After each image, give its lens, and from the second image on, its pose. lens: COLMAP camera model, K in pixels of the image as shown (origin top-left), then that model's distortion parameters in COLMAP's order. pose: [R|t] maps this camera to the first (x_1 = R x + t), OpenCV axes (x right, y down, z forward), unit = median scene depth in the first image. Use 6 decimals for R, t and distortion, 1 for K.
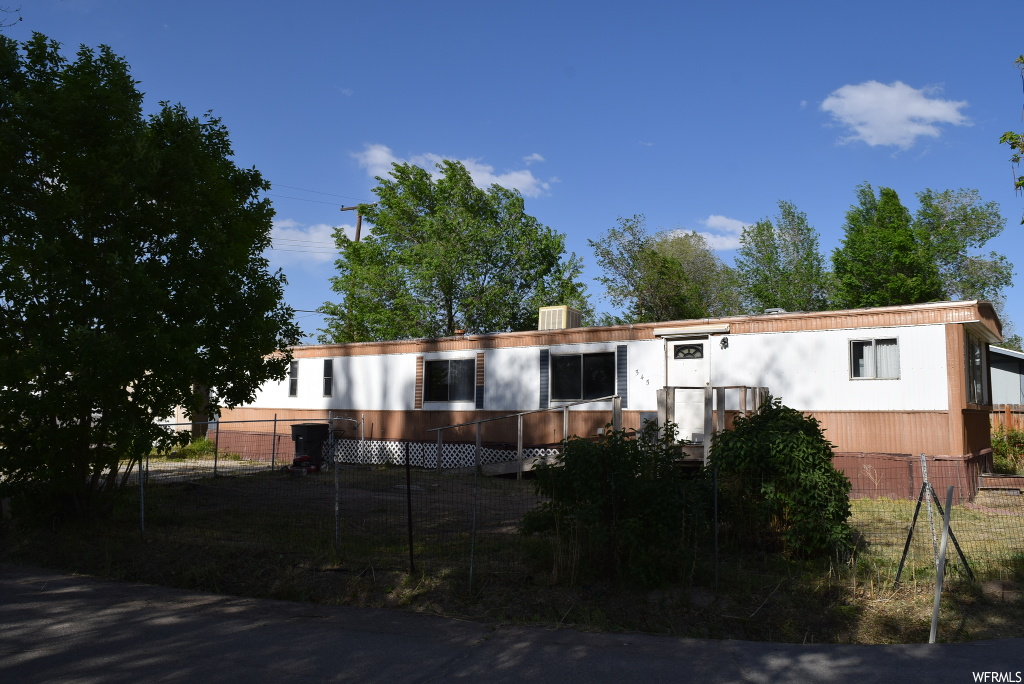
lens RADIAL K [[798.6, 0, 512.0], [0, 798.6, 342.0], [0, 0, 1]] dist [-0.005755, 0.000416]
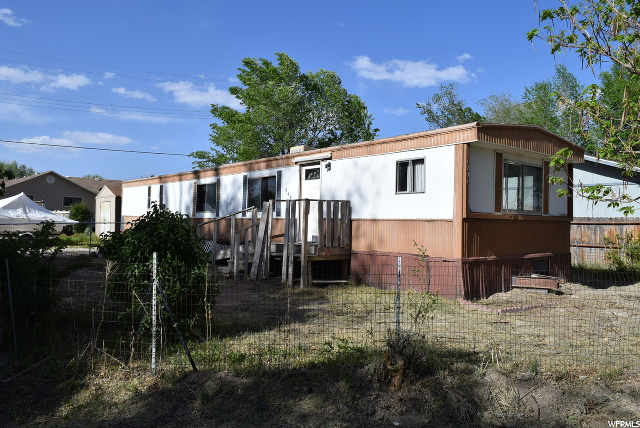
lens RADIAL K [[499.1, 0, 320.0], [0, 499.1, 214.0], [0, 0, 1]] dist [-0.005755, 0.000416]
pose [[0.961297, 0.010320, -0.275321, 0.461851], [0.007524, 0.997942, 0.063678, 0.025481], [0.275412, -0.063285, 0.959241, 0.203064]]
